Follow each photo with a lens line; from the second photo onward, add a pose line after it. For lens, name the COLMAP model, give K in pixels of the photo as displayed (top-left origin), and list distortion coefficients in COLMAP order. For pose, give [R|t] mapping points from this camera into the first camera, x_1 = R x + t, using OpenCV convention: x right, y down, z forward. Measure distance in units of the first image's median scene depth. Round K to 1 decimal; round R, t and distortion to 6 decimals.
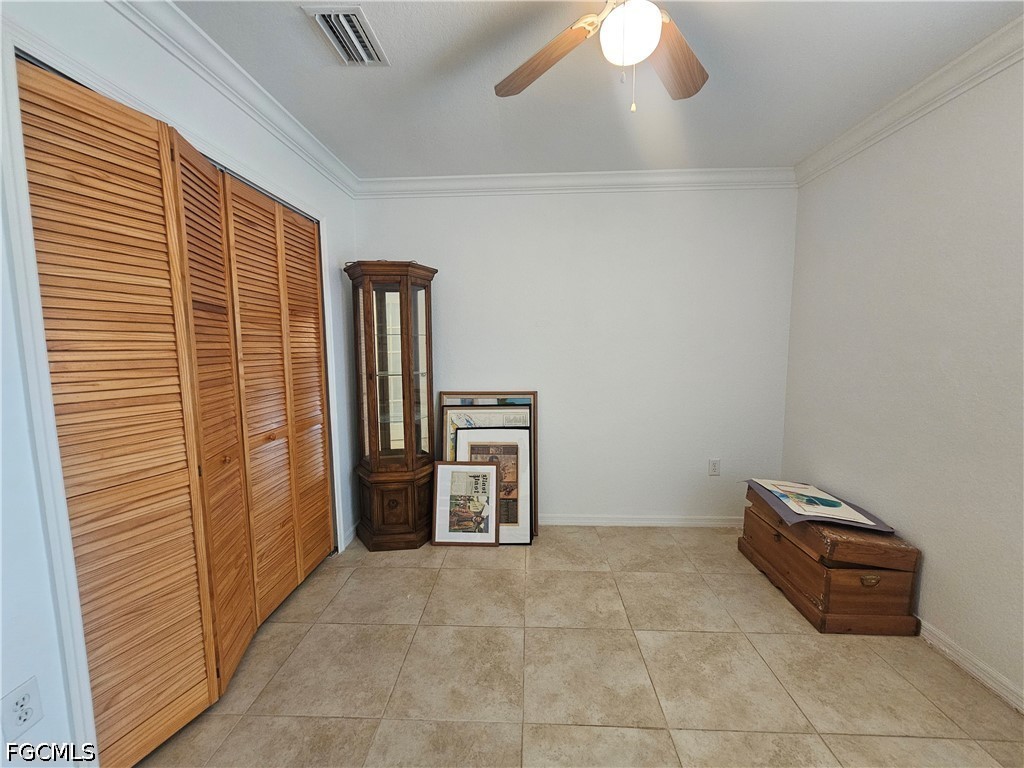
lens RADIAL K [[420.4, 0, 512.0], [0, 420.4, 387.4], [0, 0, 1]] dist [-0.002678, -0.000168]
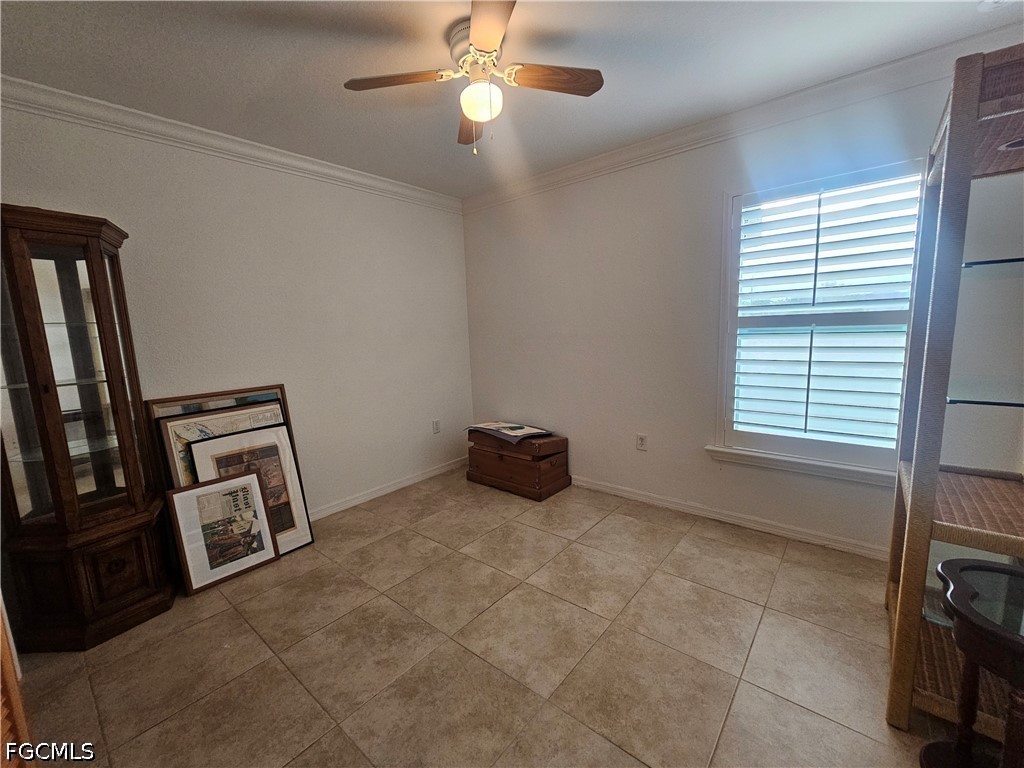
lens RADIAL K [[420.4, 0, 512.0], [0, 420.4, 387.4], [0, 0, 1]] dist [-0.002678, -0.000168]
pose [[0.604803, -0.128806, 0.785890, -0.385807], [0.116439, 0.990531, 0.072738, 0.008717], [-0.787817, 0.047516, 0.614074, 0.041392]]
